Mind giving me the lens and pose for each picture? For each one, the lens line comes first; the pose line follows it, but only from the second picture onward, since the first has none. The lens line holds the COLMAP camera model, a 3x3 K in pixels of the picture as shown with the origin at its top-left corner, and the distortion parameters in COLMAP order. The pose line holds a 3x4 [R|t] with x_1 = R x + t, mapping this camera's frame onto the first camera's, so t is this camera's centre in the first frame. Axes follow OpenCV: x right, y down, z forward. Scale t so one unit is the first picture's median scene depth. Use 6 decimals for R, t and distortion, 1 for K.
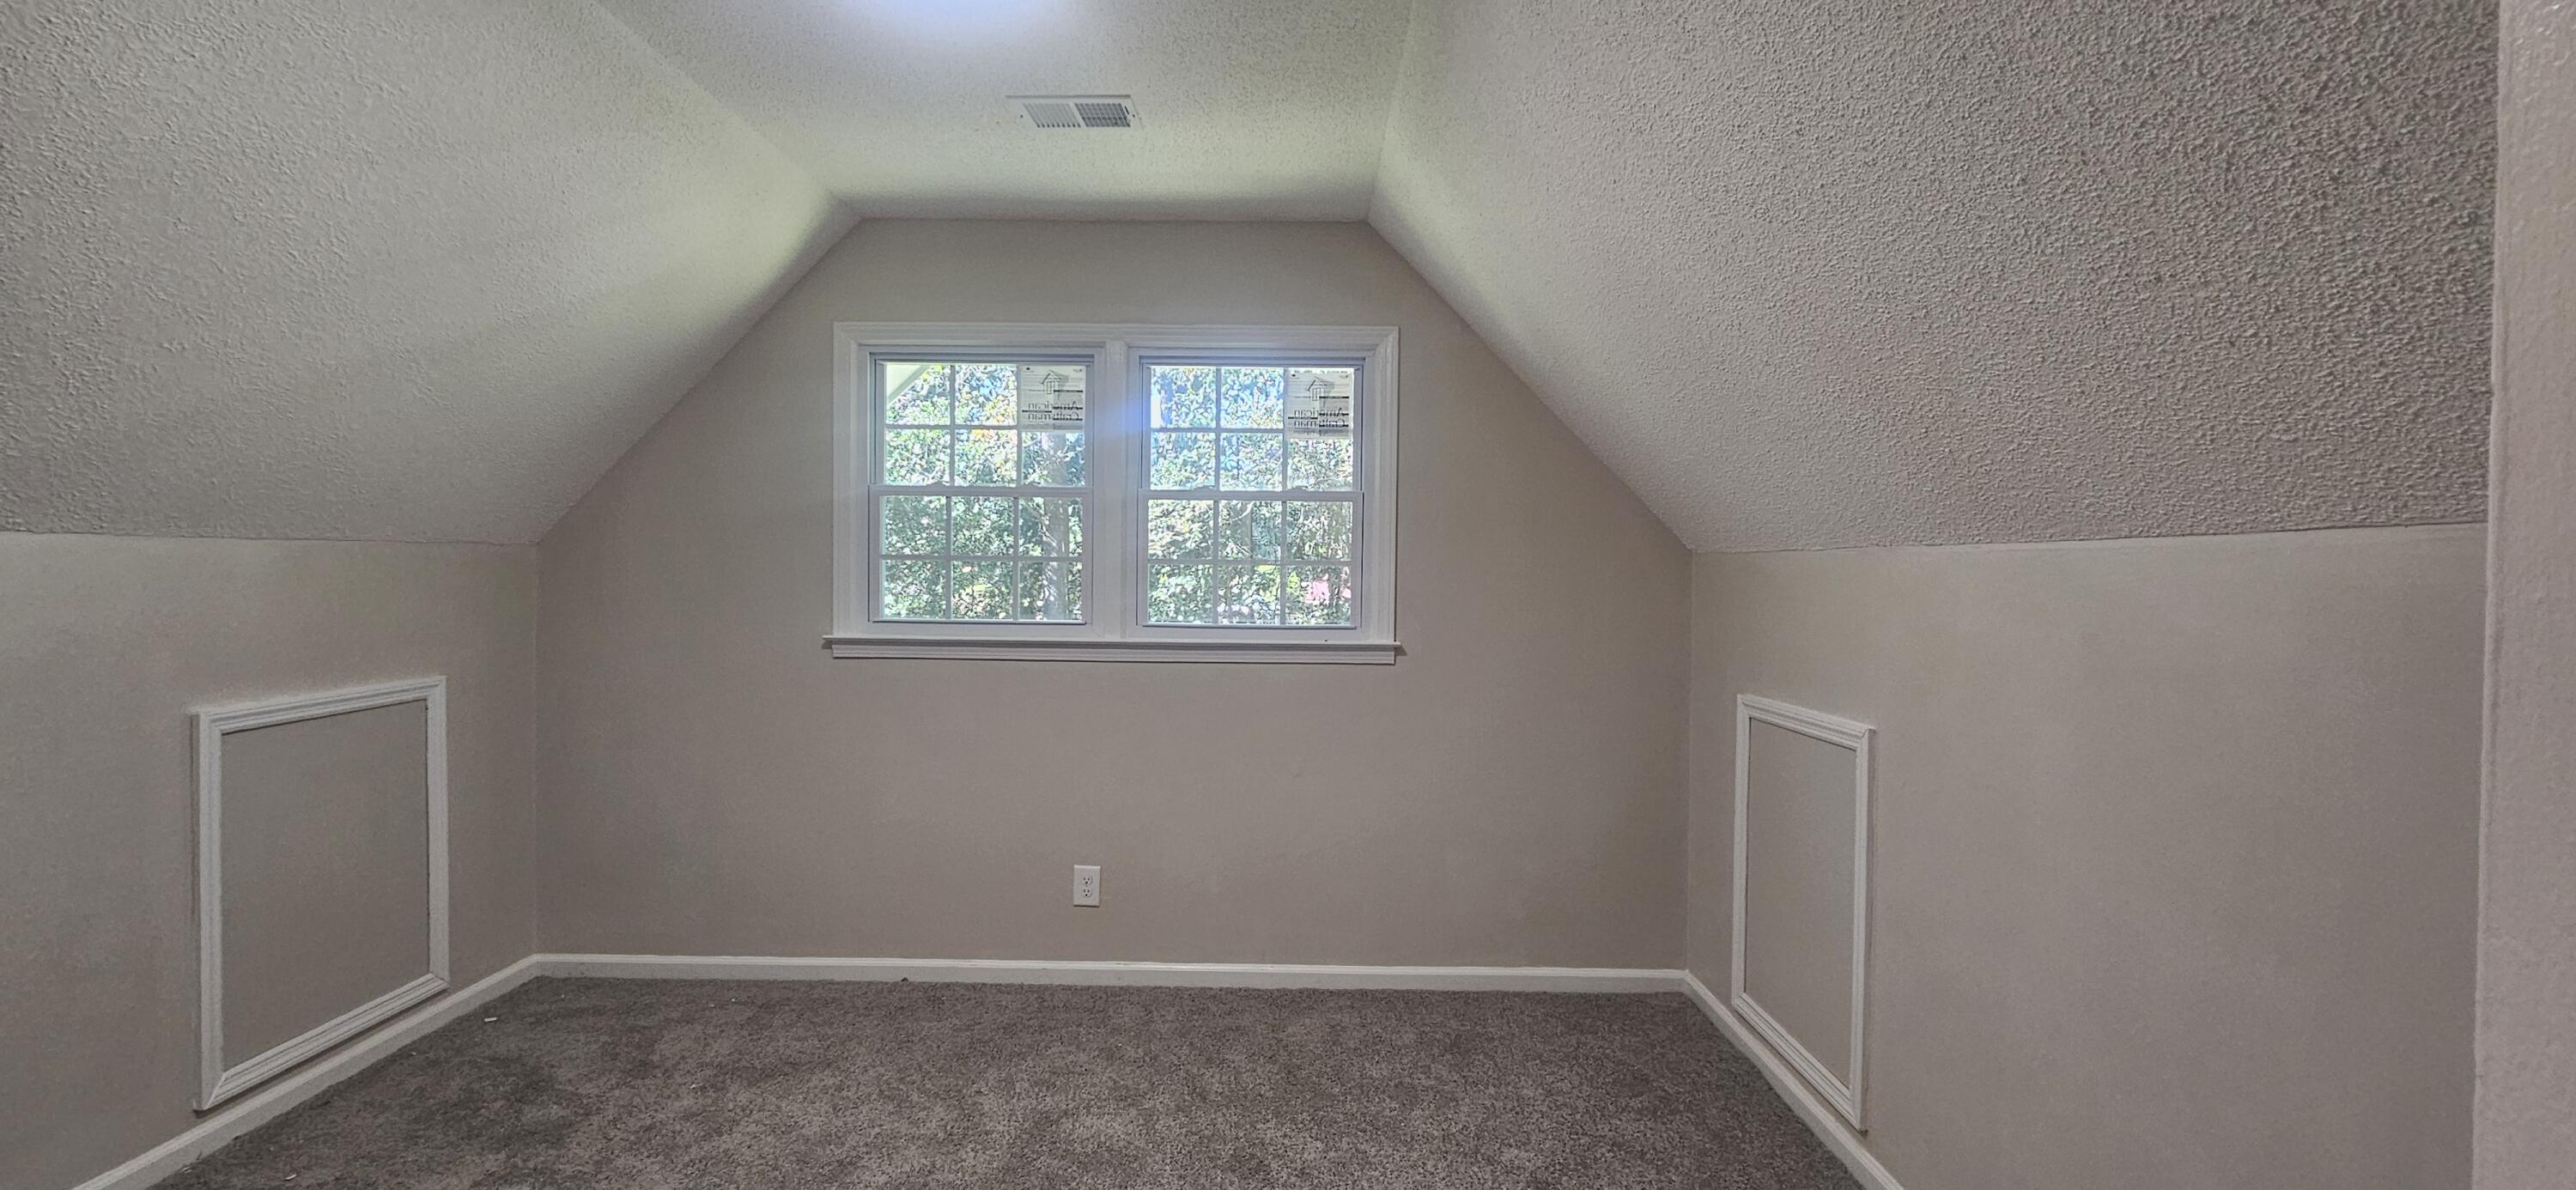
lens RADIAL K [[1010.8, 0, 1288.0], [0, 1010.8, 595.0], [0, 0, 1]] dist [0.000276, 0.000027]
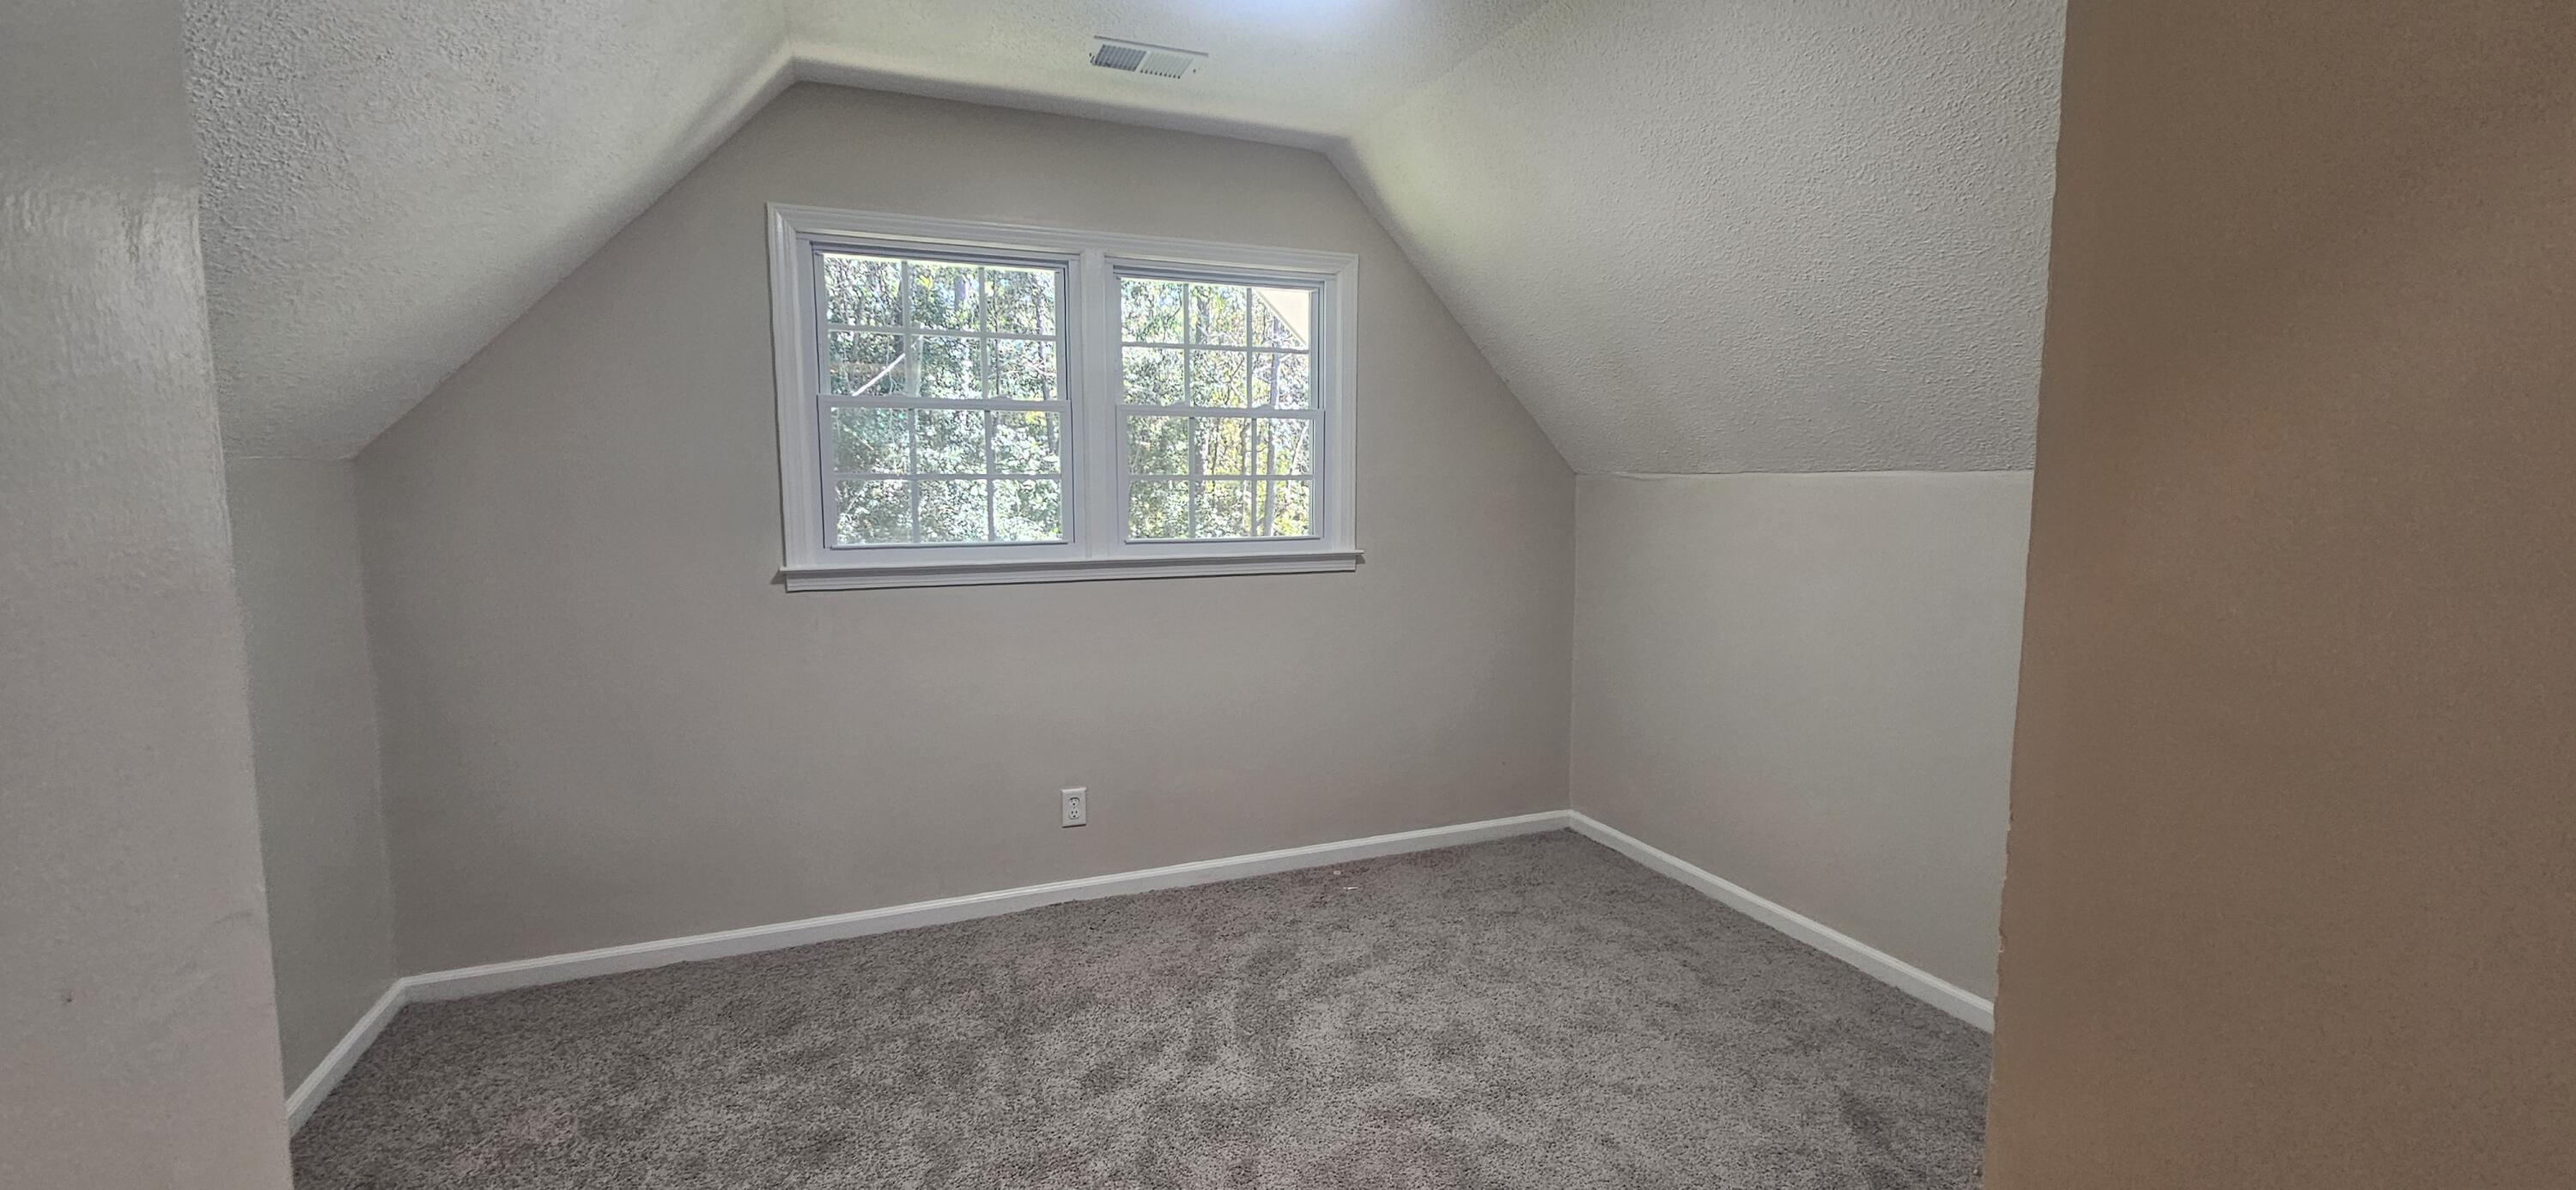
lens RADIAL K [[1027.8, 0, 1288.0], [0, 1027.8, 595.0], [0, 0, 1]] dist [0.000234, 0.000001]
pose [[0.927428, -0.056040, 0.369780, -0.374455], [0.024368, 0.995664, 0.089777, -0.006285], [-0.373208, -0.074251, 0.924772, -0.001518]]
